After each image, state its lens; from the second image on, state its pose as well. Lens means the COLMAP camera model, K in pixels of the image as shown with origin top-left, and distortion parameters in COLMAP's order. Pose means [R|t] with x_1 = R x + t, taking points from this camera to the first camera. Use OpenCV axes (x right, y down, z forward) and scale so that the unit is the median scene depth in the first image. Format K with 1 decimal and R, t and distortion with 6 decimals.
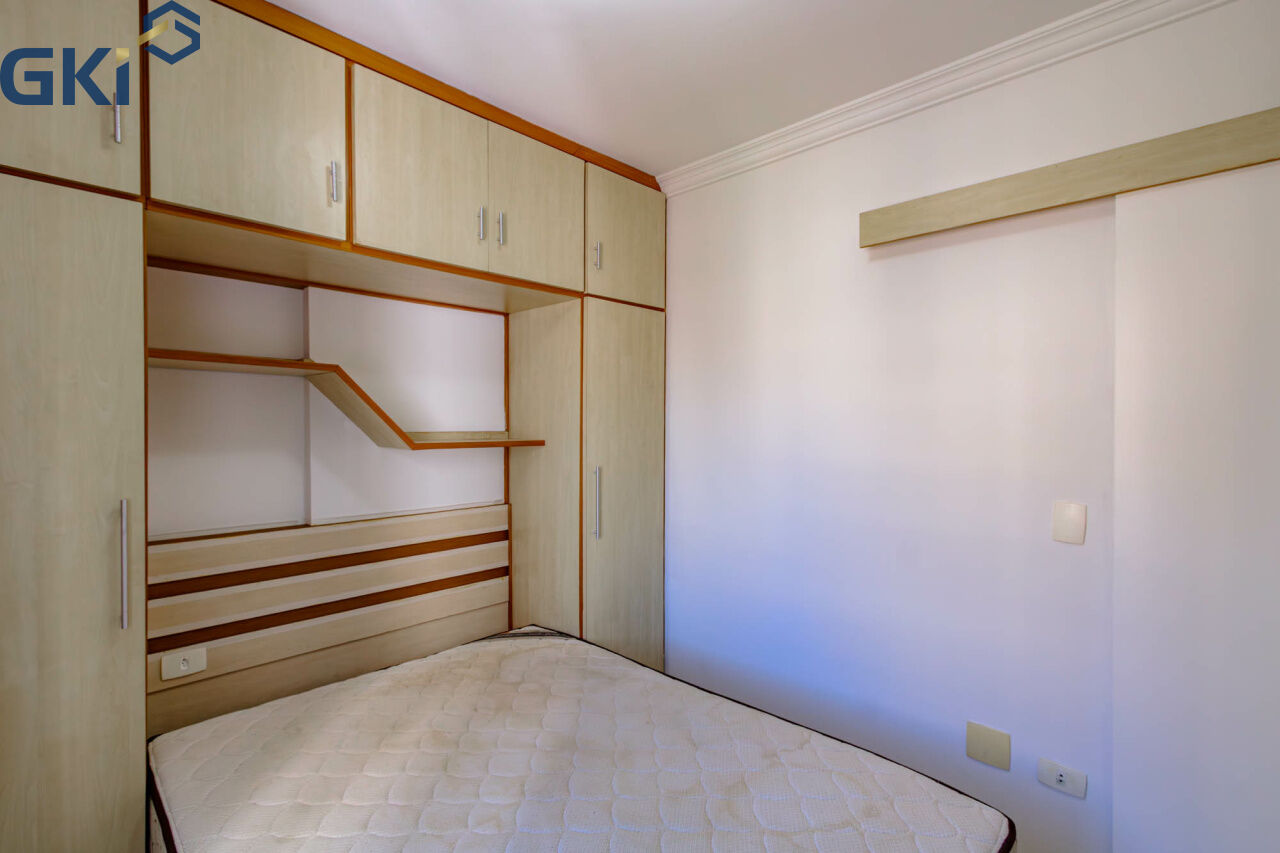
lens RADIAL K [[577.4, 0, 638.5], [0, 577.4, 431.1], [0, 0, 1]] dist [0.006697, -0.000332]
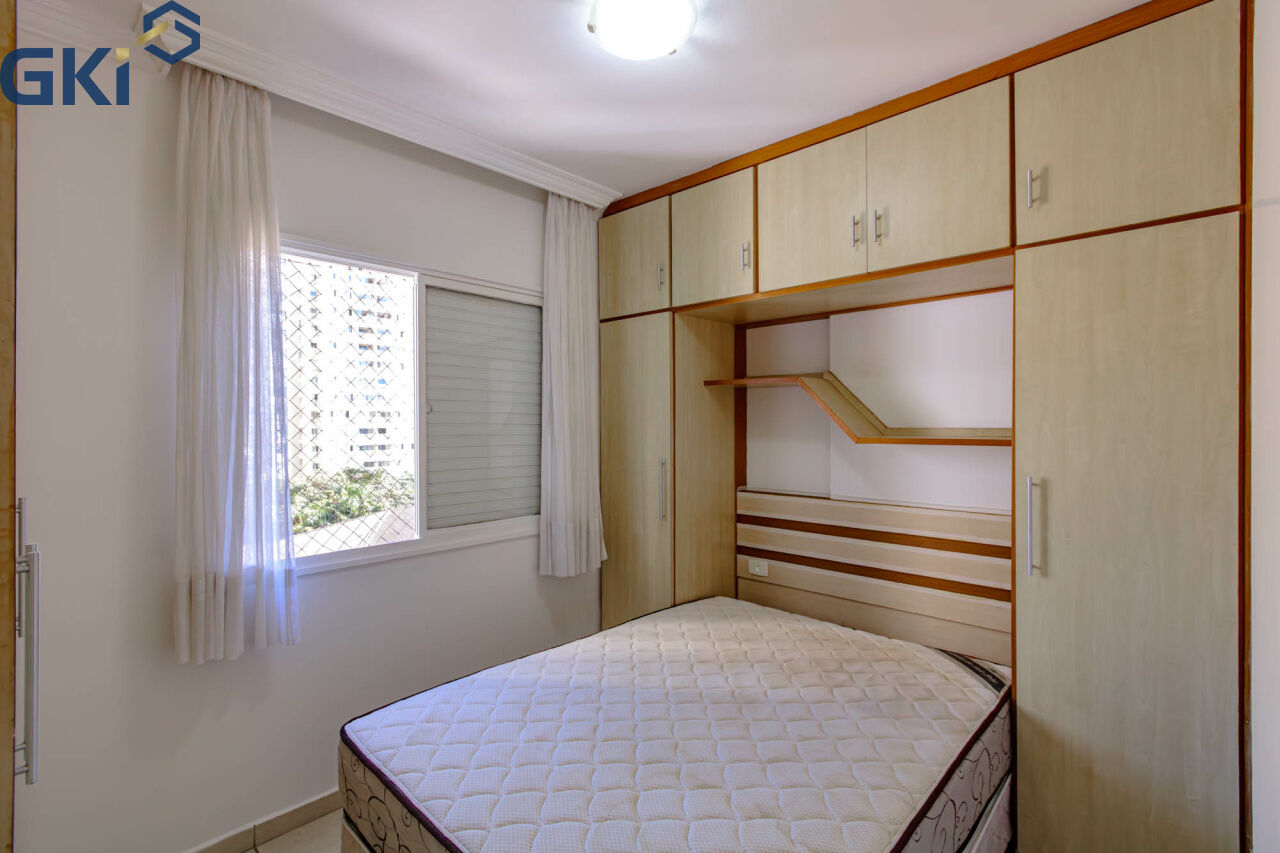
lens RADIAL K [[587.0, 0, 636.9], [0, 587.0, 430.8], [0, 0, 1]] dist [-0.000332, 0.000064]
pose [[0.014100, 0.015836, -0.999775, 0.745127], [-0.006264, 0.999856, 0.015749, -0.008024], [0.999881, 0.006041, 0.014197, 0.547091]]
